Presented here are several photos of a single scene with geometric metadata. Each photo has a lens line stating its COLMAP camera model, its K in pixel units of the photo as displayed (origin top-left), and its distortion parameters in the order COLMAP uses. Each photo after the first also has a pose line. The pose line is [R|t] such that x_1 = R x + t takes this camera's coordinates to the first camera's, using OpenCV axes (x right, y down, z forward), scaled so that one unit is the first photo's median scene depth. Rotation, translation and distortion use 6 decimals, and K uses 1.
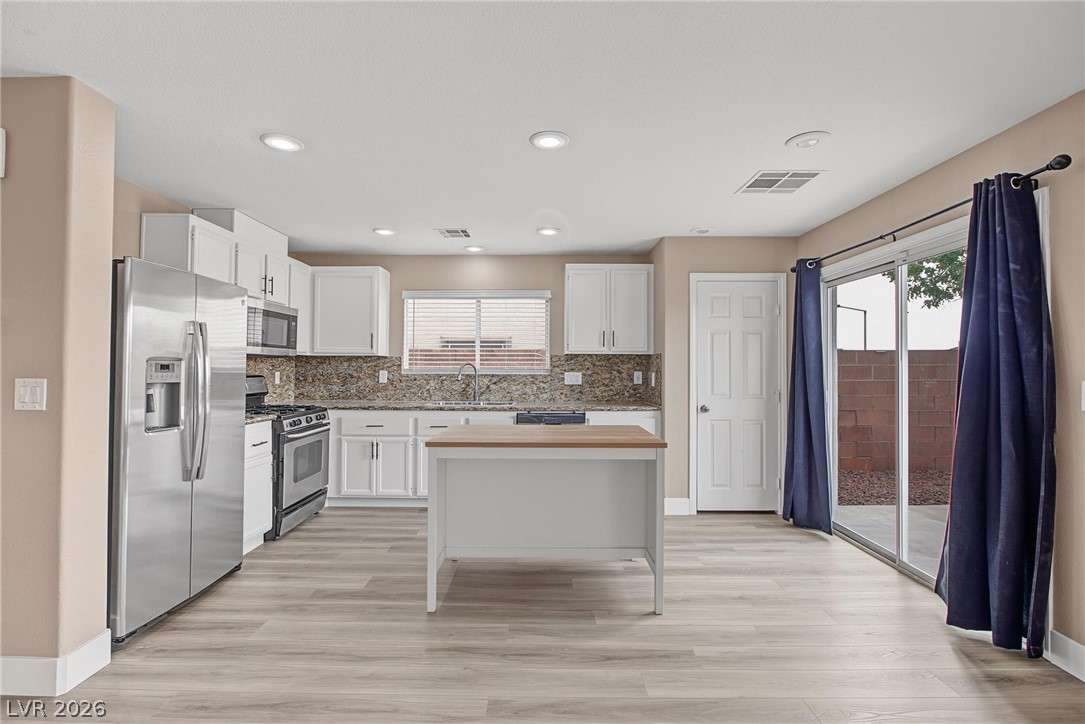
lens RADIAL K [[495.5, 0, 537.0], [0, 495.5, 362.3], [0, 0, 1]] dist [-0.014741, 0.002870]
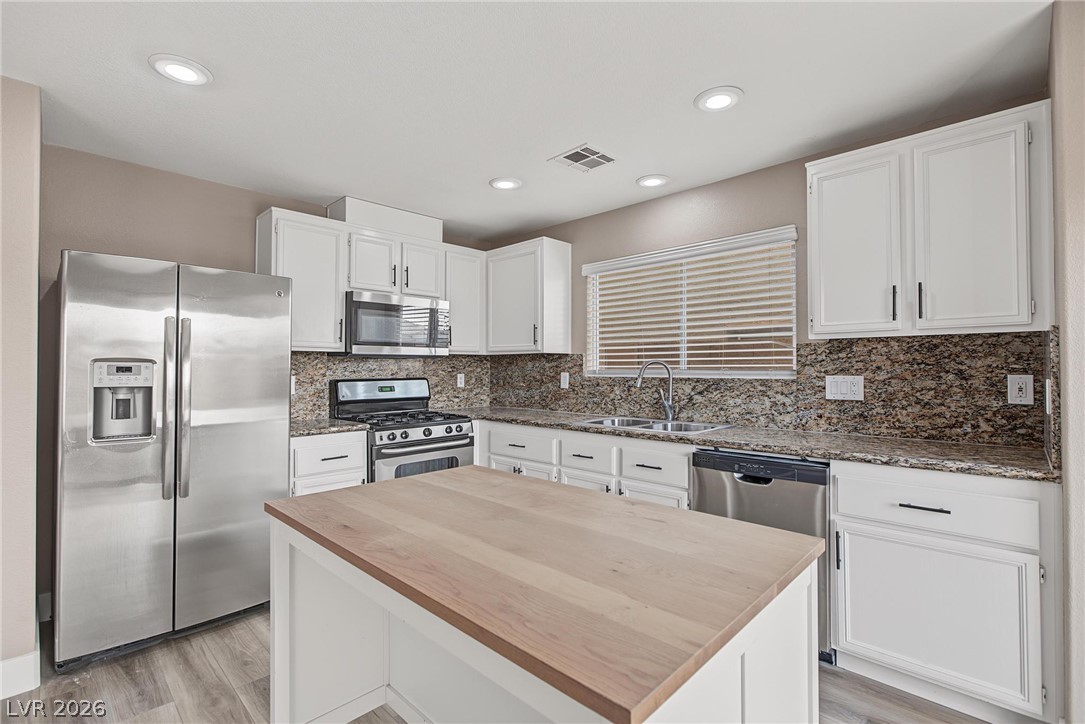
lens RADIAL K [[495.5, 0, 541.0], [0, 495.5, 363.1], [0, 0, 1]] dist [-0.014741, 0.002870]
pose [[0.725520, -0.012894, -0.688080, 0.196005], [0.012371, 0.999907, -0.005694, 0.006079], [0.688090, -0.004381, 0.725613, 0.418546]]
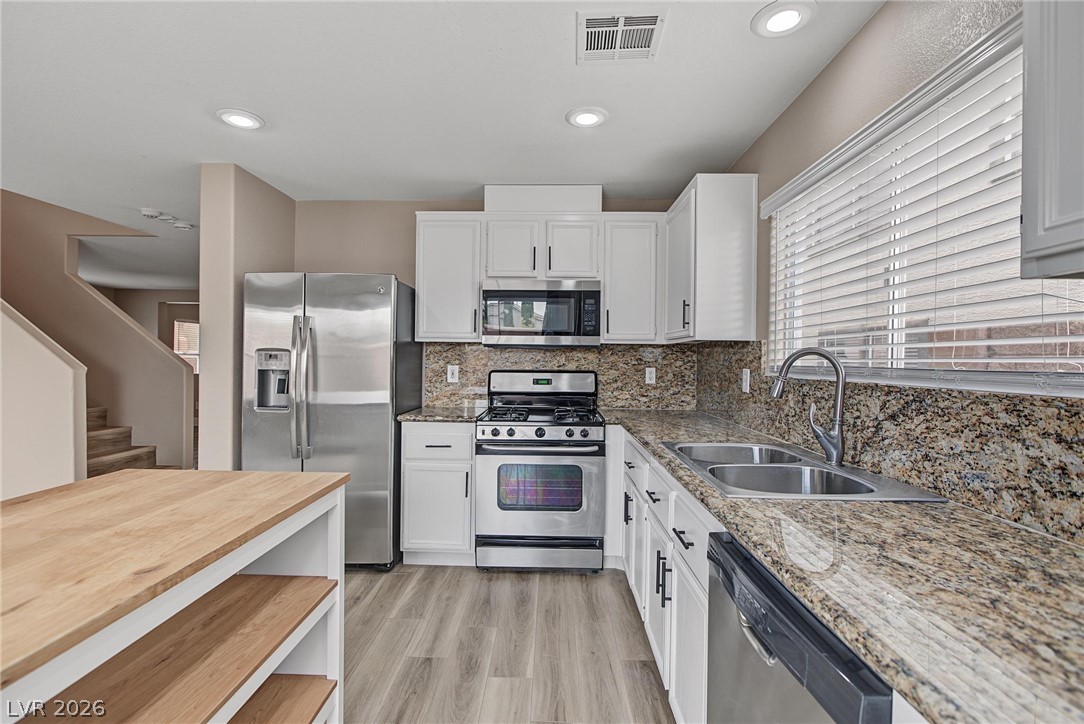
lens RADIAL K [[495.1, 0, 537.7], [0, 495.1, 361.9], [0, 0, 1]] dist [-0.014741, 0.002870]
pose [[-0.015598, 0.000683, -0.999878, 0.210672], [-0.001852, 0.999998, 0.000712, 0.009725], [0.999877, 0.001863, -0.015597, 0.797620]]
